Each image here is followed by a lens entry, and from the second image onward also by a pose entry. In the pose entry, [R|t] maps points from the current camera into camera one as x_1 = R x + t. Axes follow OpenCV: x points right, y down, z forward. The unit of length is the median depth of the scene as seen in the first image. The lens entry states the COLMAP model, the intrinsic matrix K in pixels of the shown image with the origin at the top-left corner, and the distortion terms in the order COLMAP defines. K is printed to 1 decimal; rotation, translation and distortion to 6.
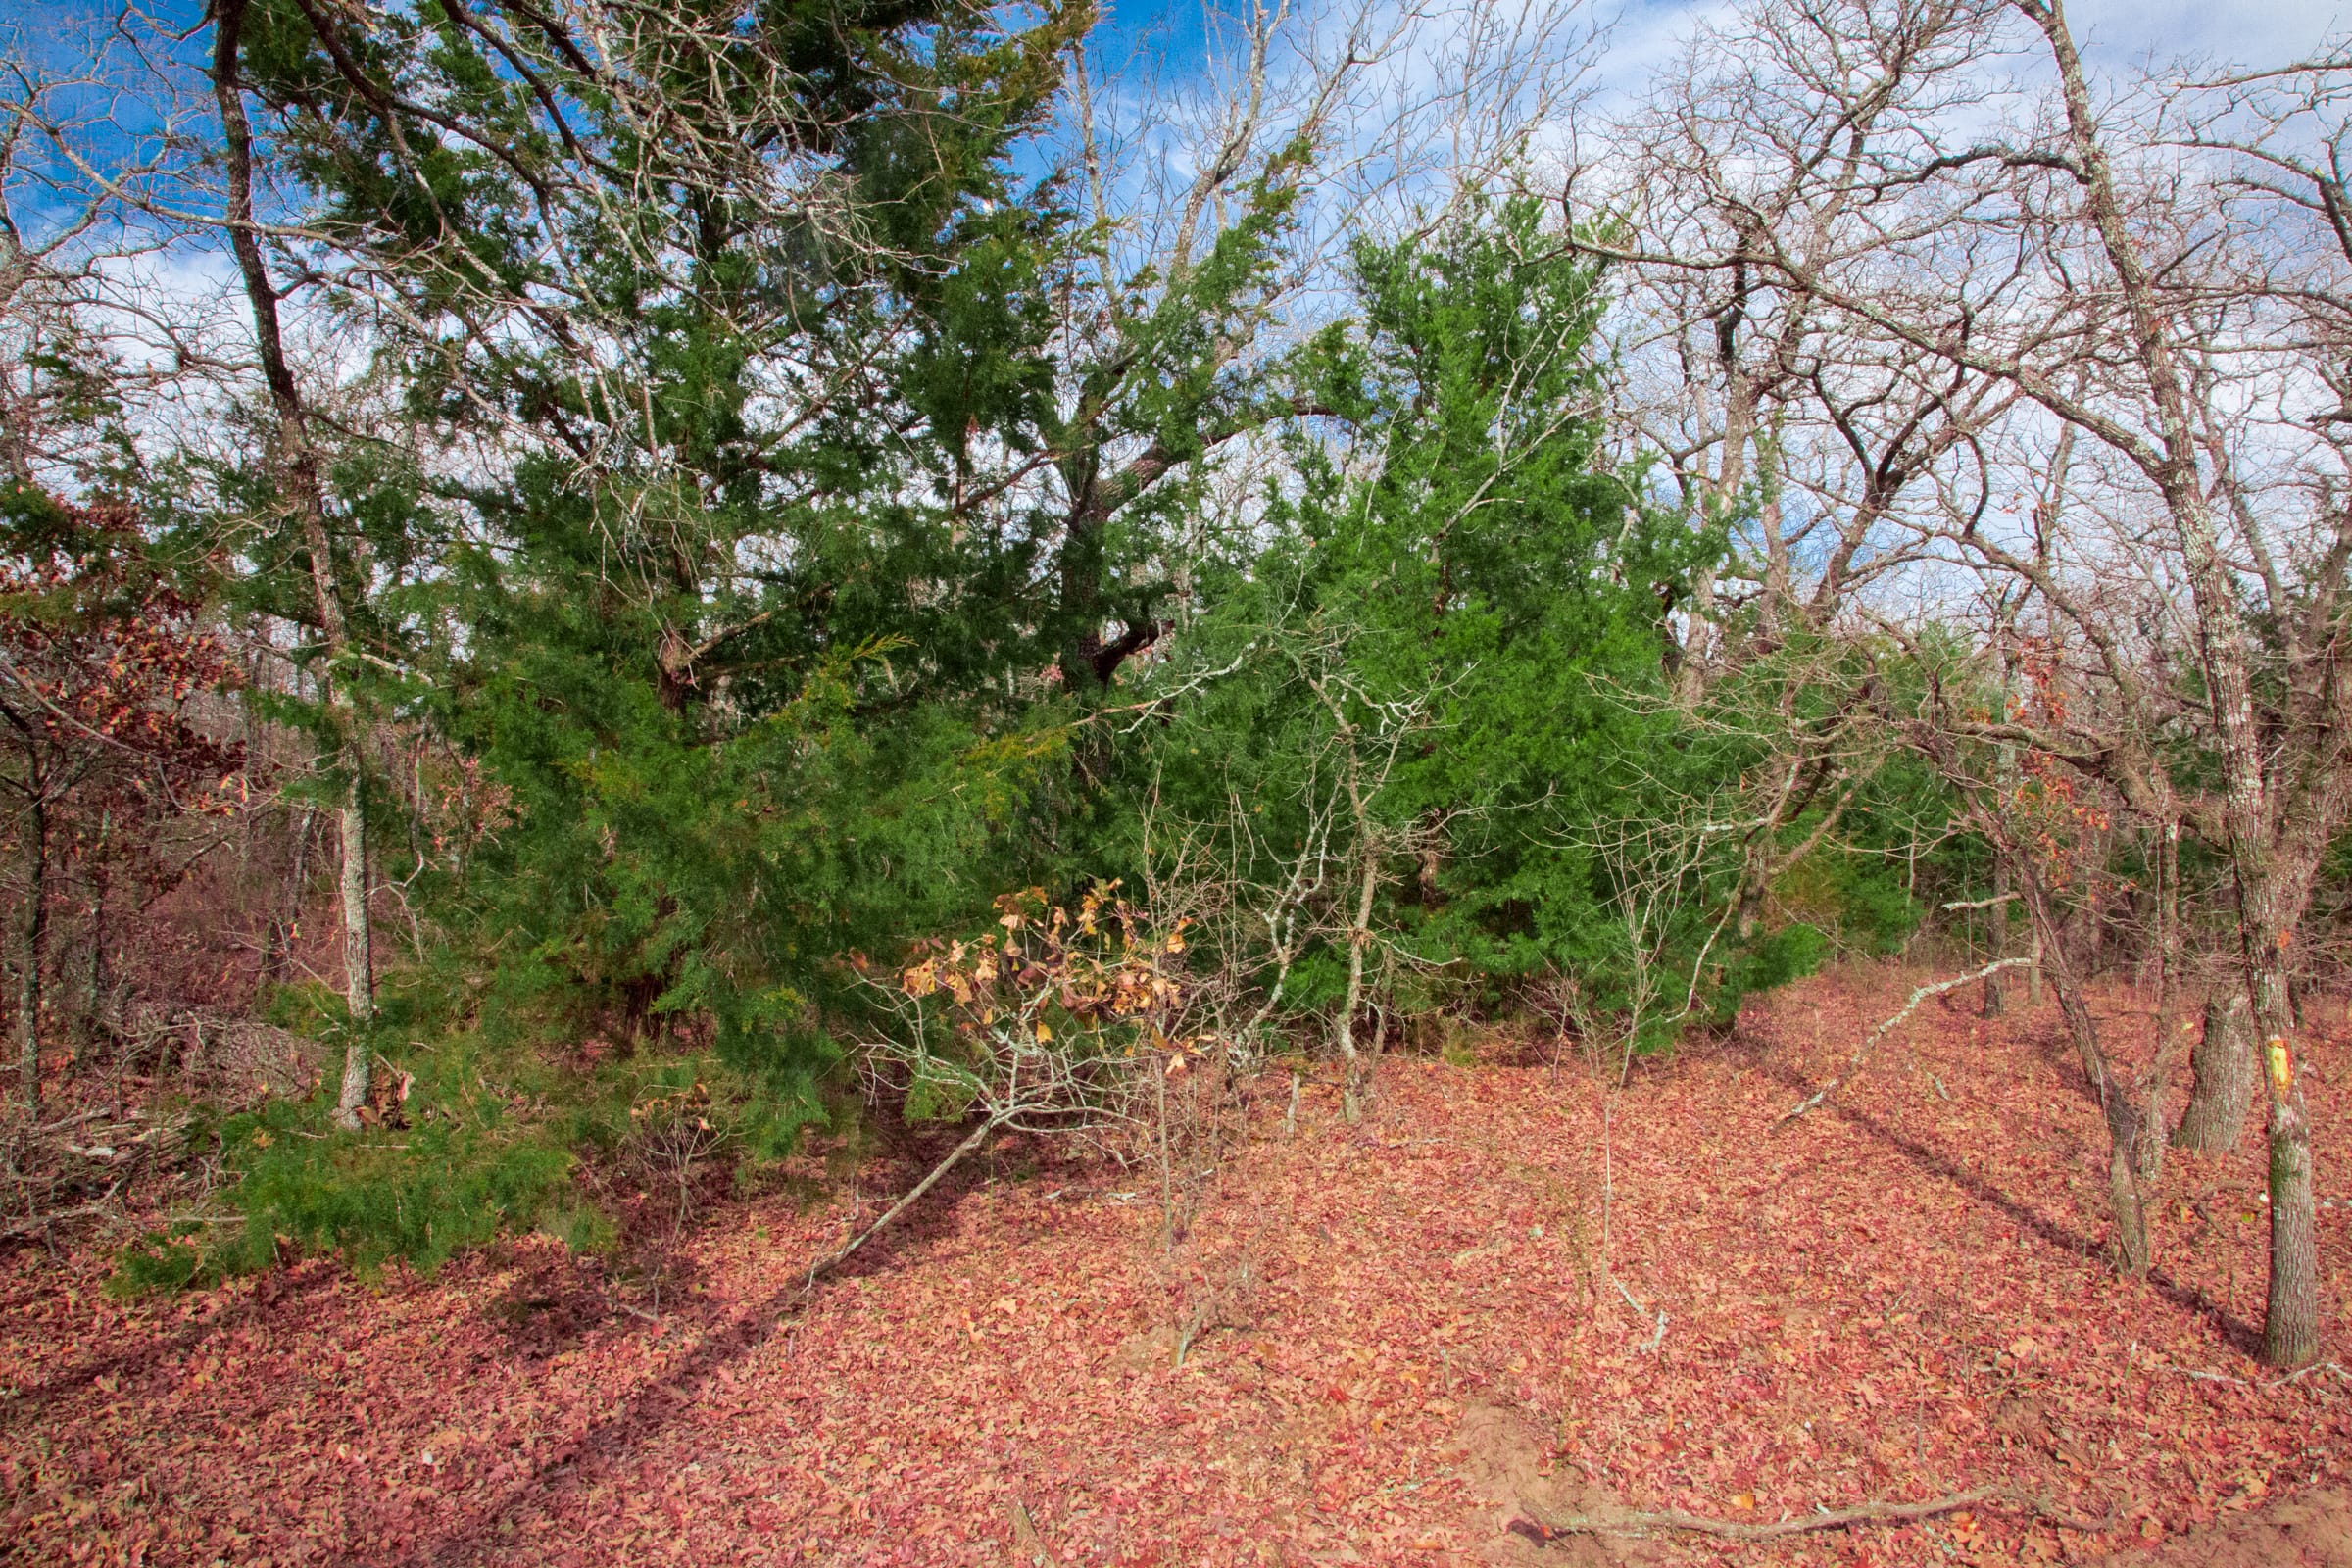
lens RADIAL K [[1662.5, 0, 1199.6], [0, 1662.5, 777.7], [0, 0, 1]] dist [-0.113838, 0.067931]
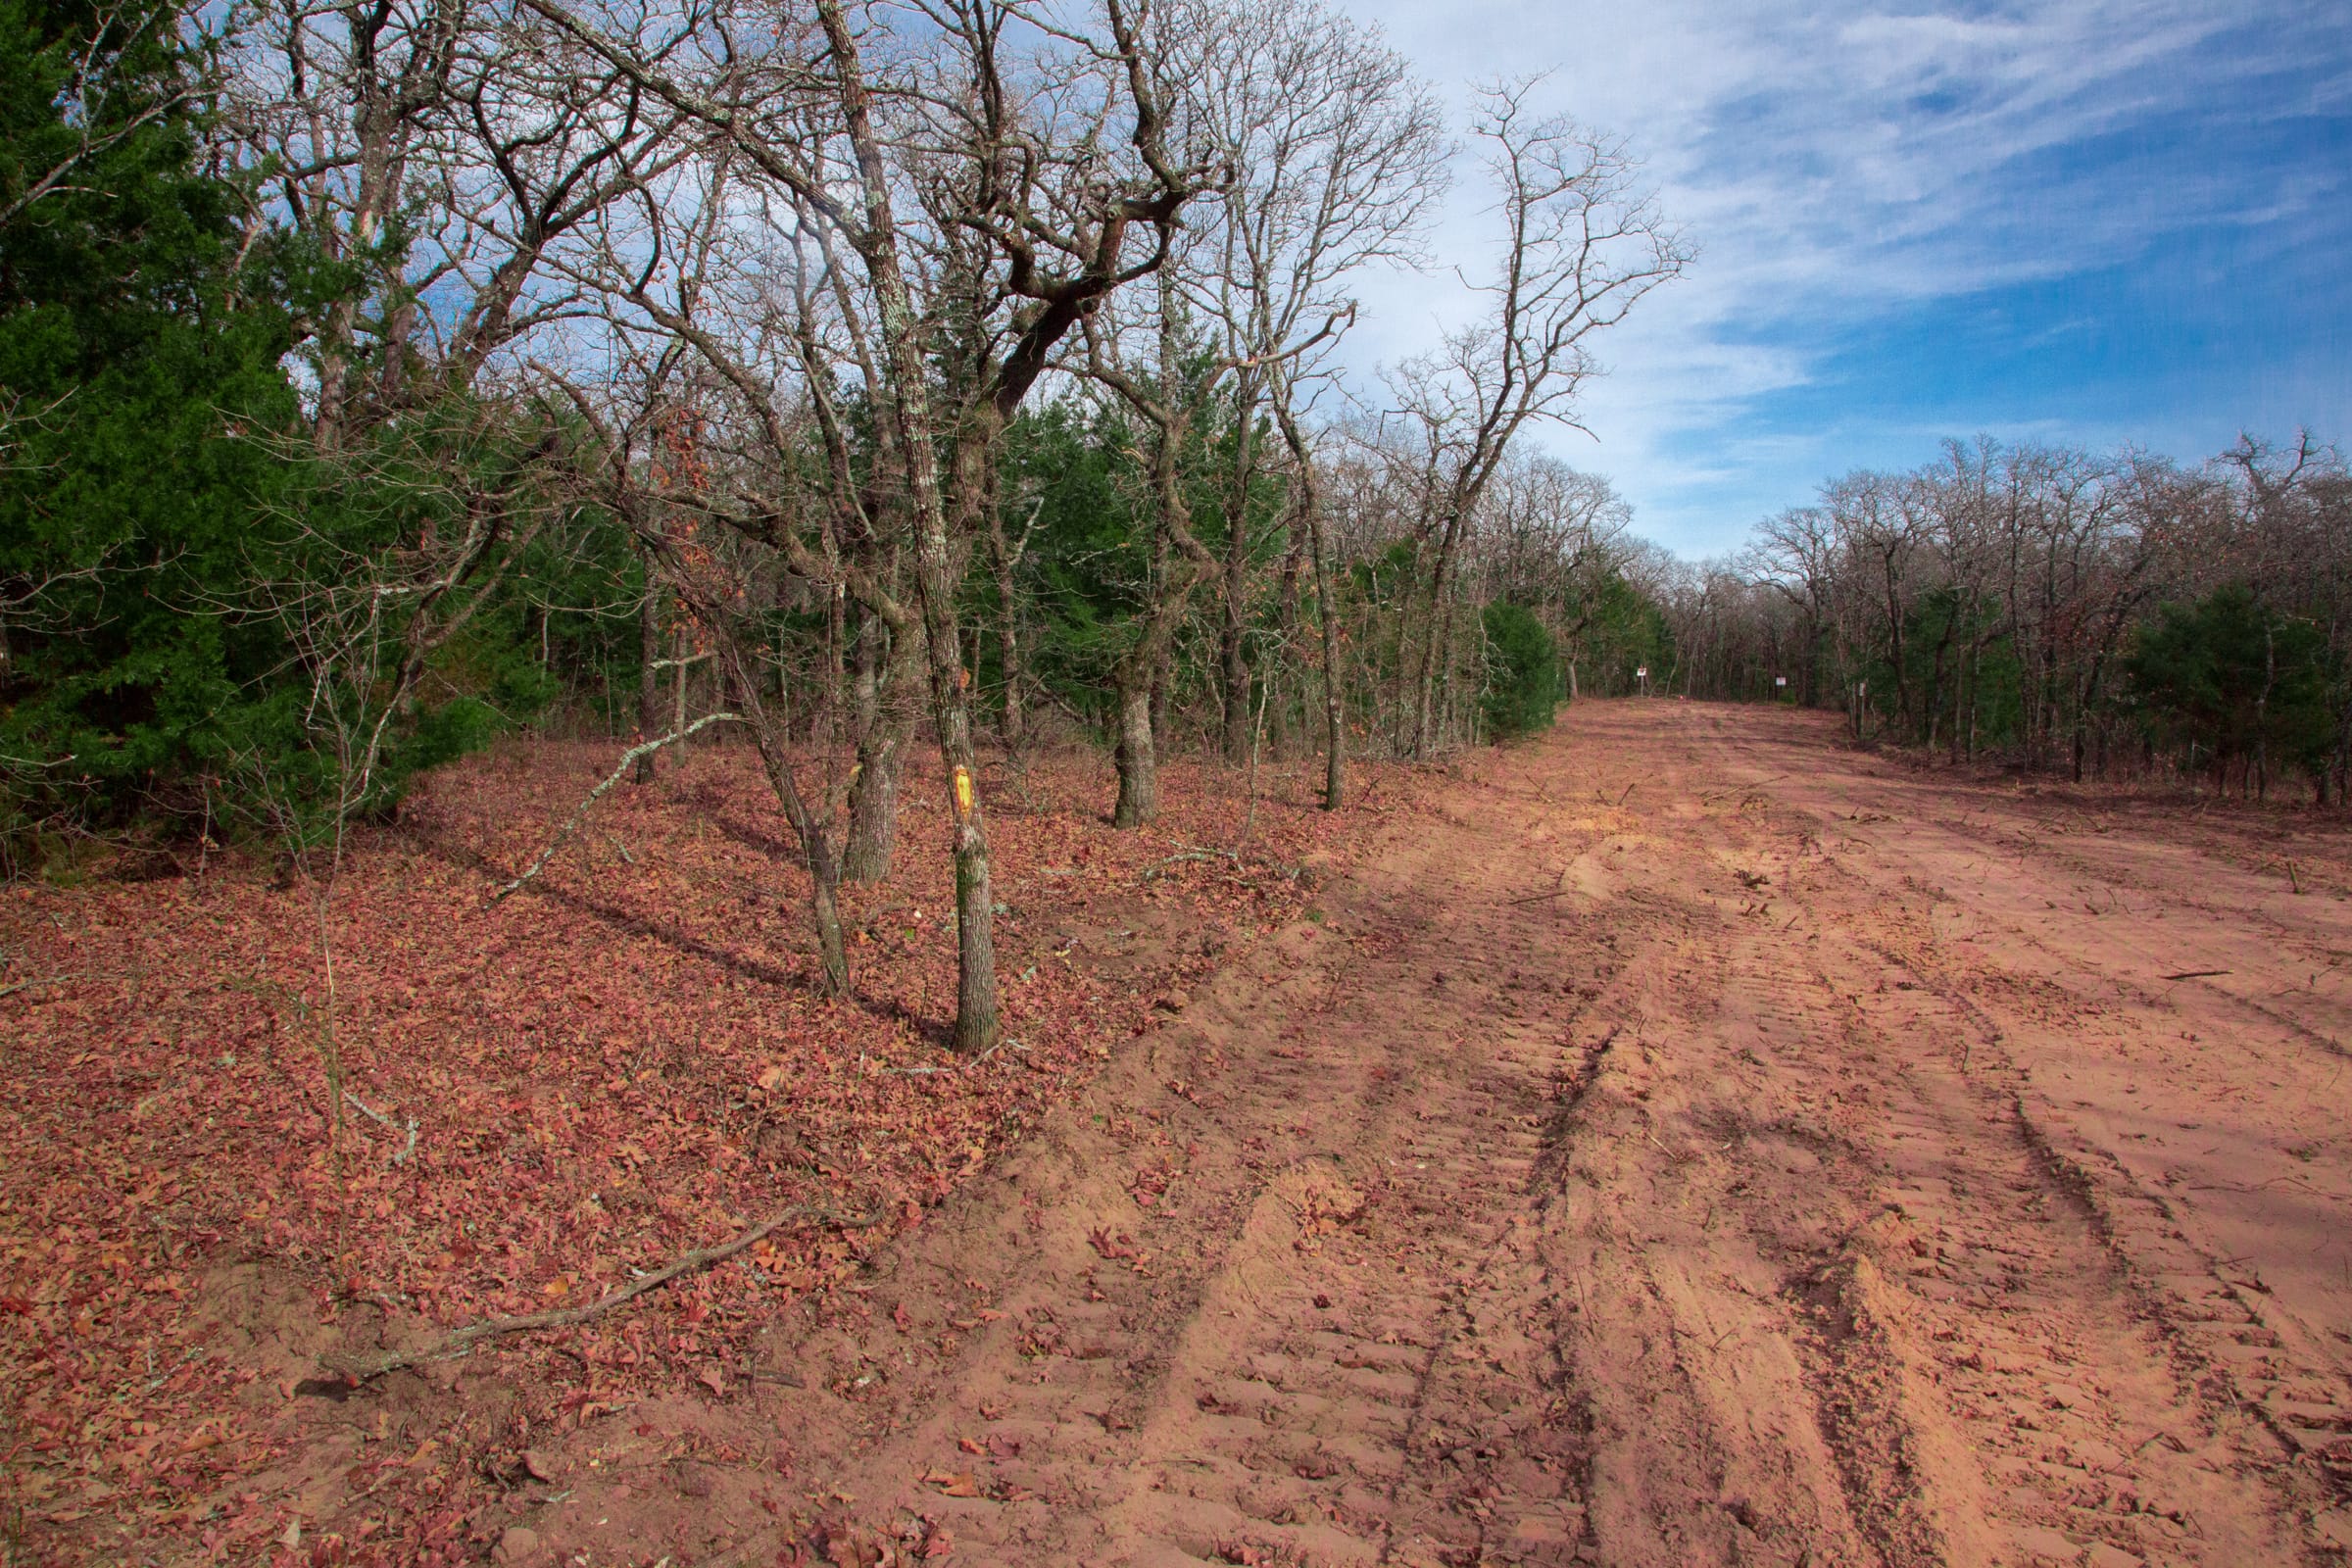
lens RADIAL K [[1662.5, 0, 1199.6], [0, 1662.5, 777.7], [0, 0, 1]] dist [-0.113838, 0.067931]
pose [[0.677737, -0.083506, 0.730547, -0.063484], [-0.012736, 0.992048, 0.125212, 0.020316], [-0.735194, -0.094165, 0.671284, 0.085809]]
